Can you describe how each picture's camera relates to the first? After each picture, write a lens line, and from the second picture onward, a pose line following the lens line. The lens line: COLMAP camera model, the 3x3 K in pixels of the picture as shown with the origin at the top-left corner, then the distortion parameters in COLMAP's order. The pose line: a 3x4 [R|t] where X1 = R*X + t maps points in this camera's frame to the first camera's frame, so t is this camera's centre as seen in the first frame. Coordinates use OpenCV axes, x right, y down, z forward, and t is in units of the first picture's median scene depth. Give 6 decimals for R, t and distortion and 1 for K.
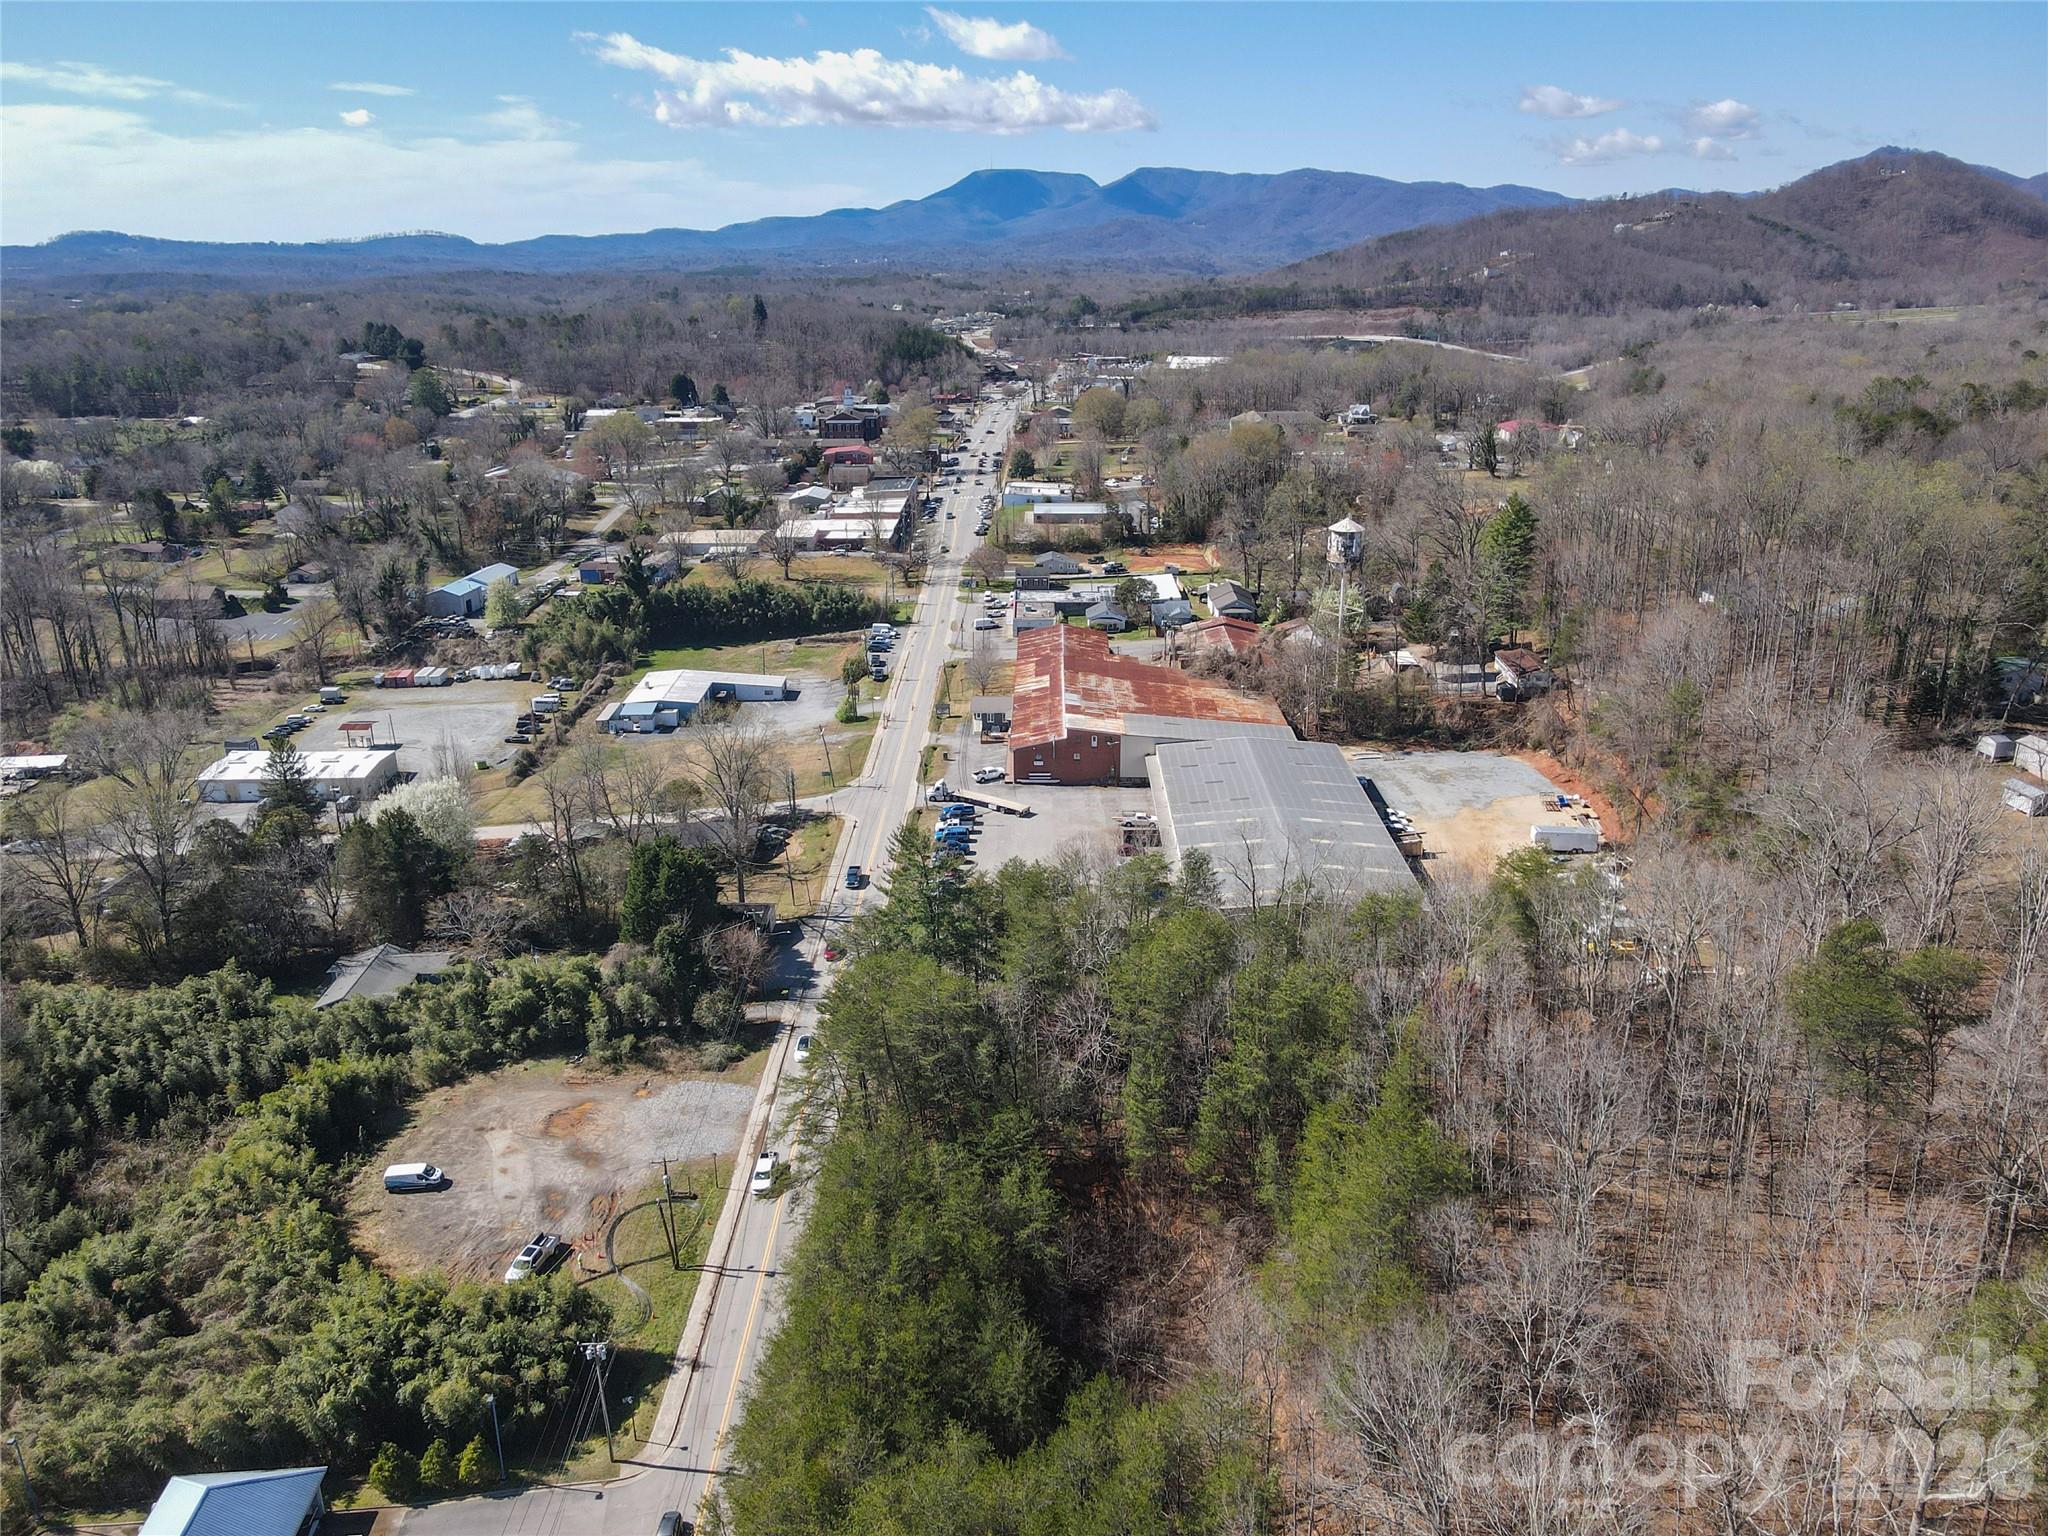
lens RADIAL K [[1491.7, 0, 1014.2], [0, 1491.7, 753.4], [0, 0, 1]] dist [0.029806, -0.022921]
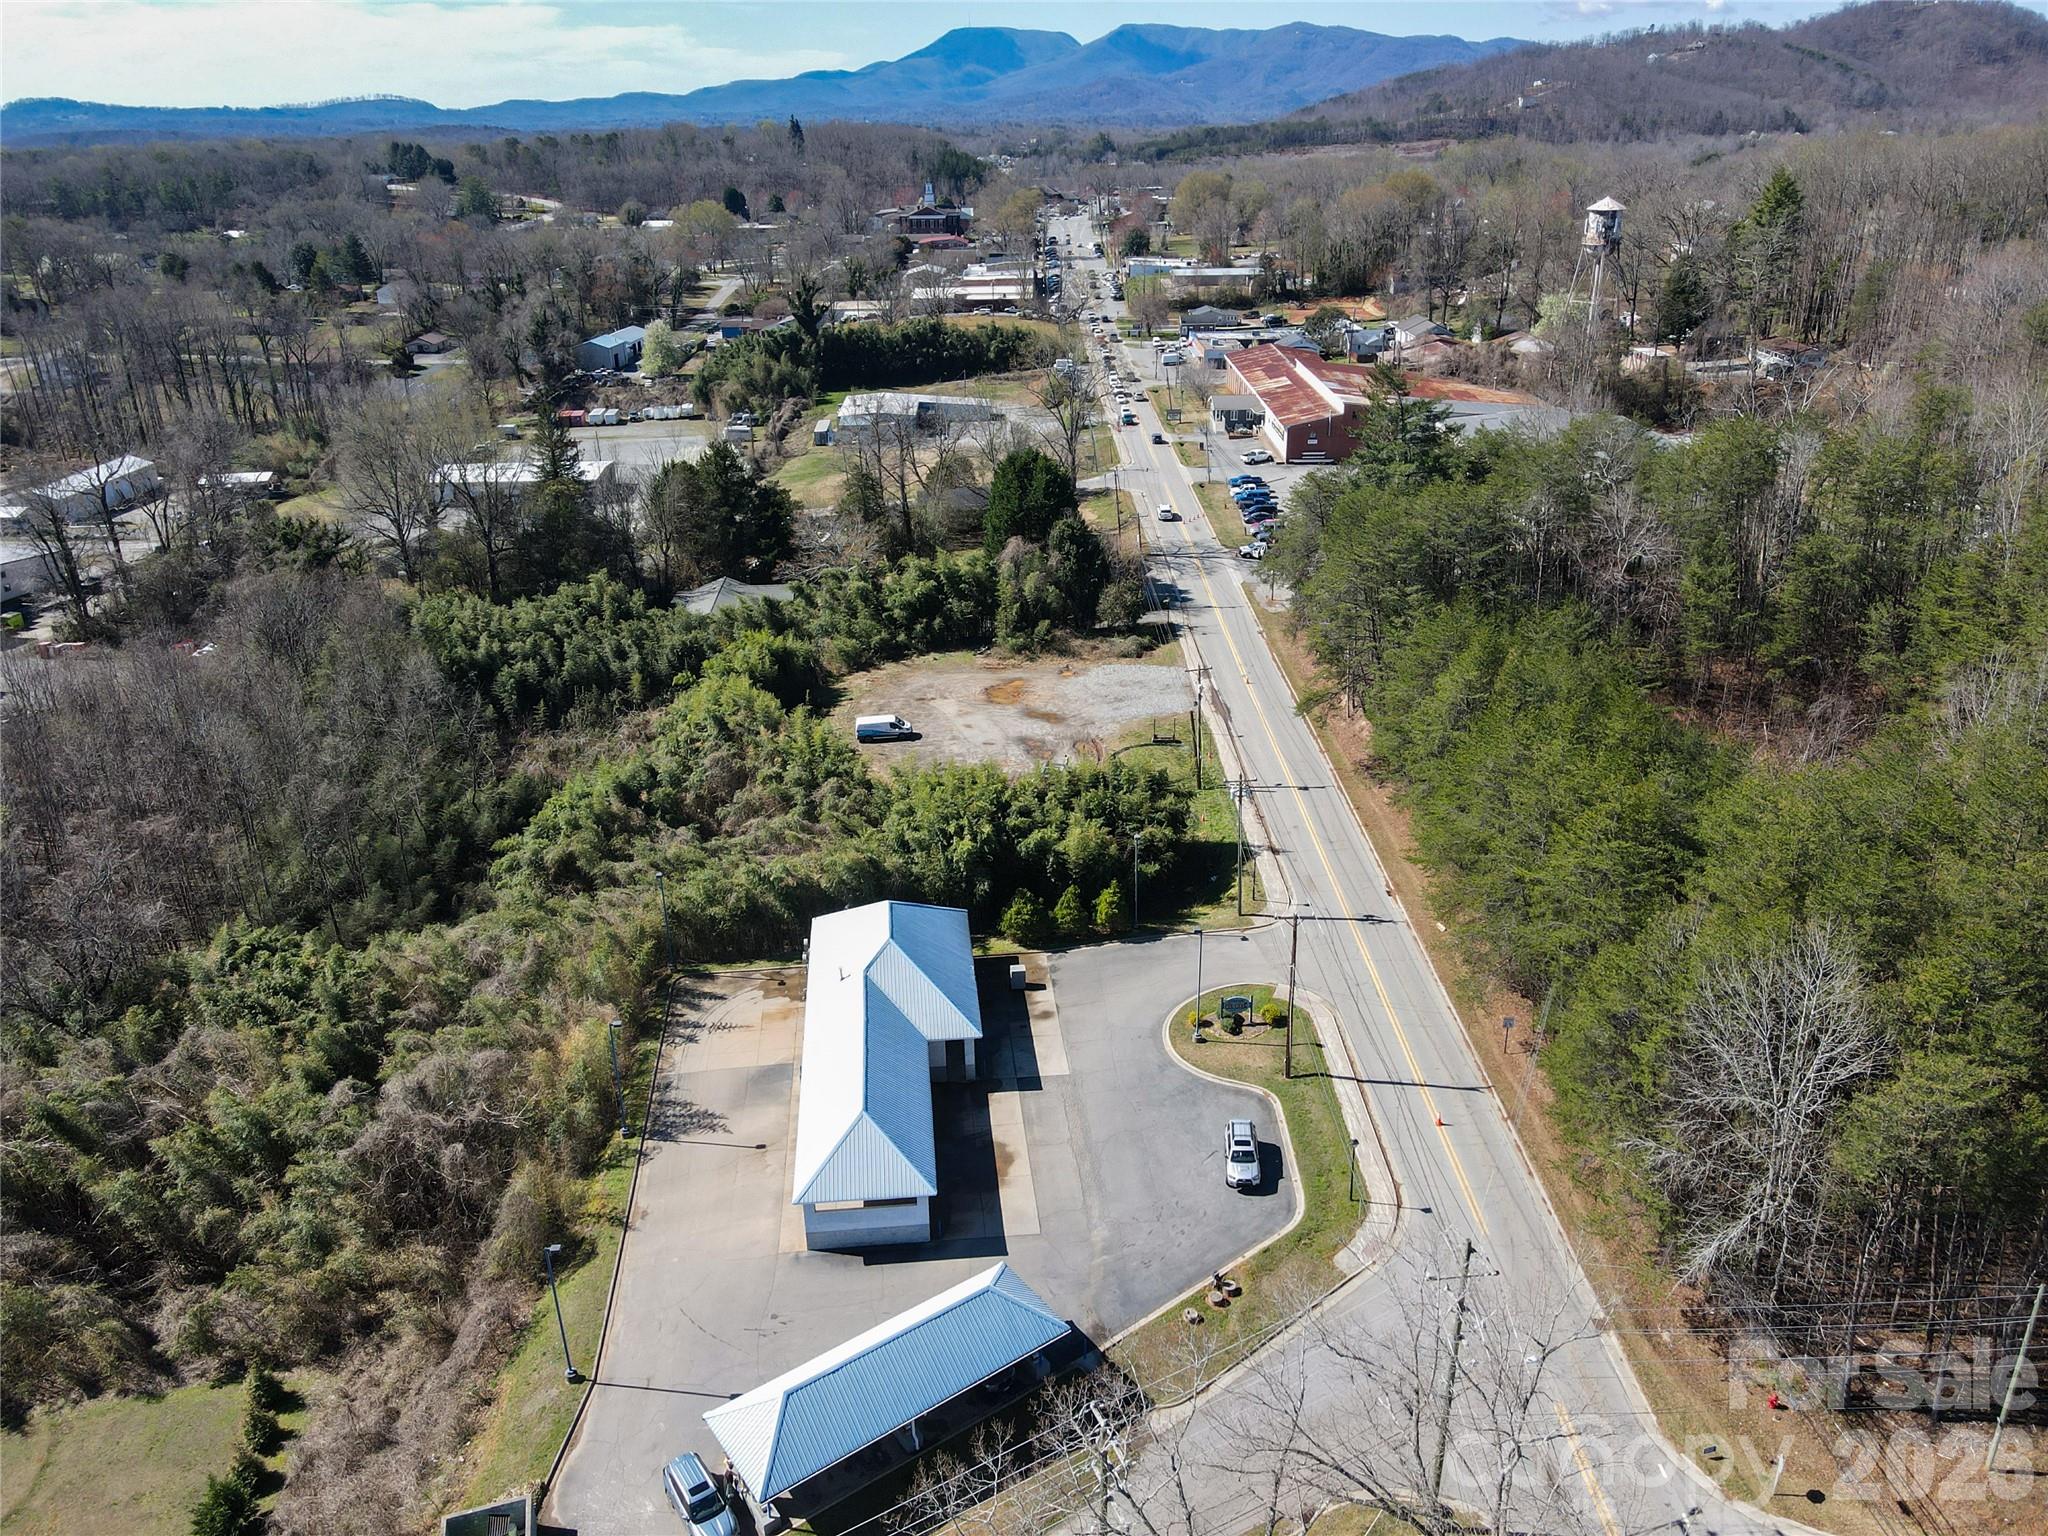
lens RADIAL K [[1491.7, 0, 1023.1], [0, 1491.7, 764.0], [0, 0, 1]] dist [0.029806, -0.022921]
pose [[0.999793, -0.015970, 0.012611, -0.139070], [0.014848, 0.996308, 0.084562, 0.096916], [-0.013915, -0.084357, 0.996338, 0.016269]]
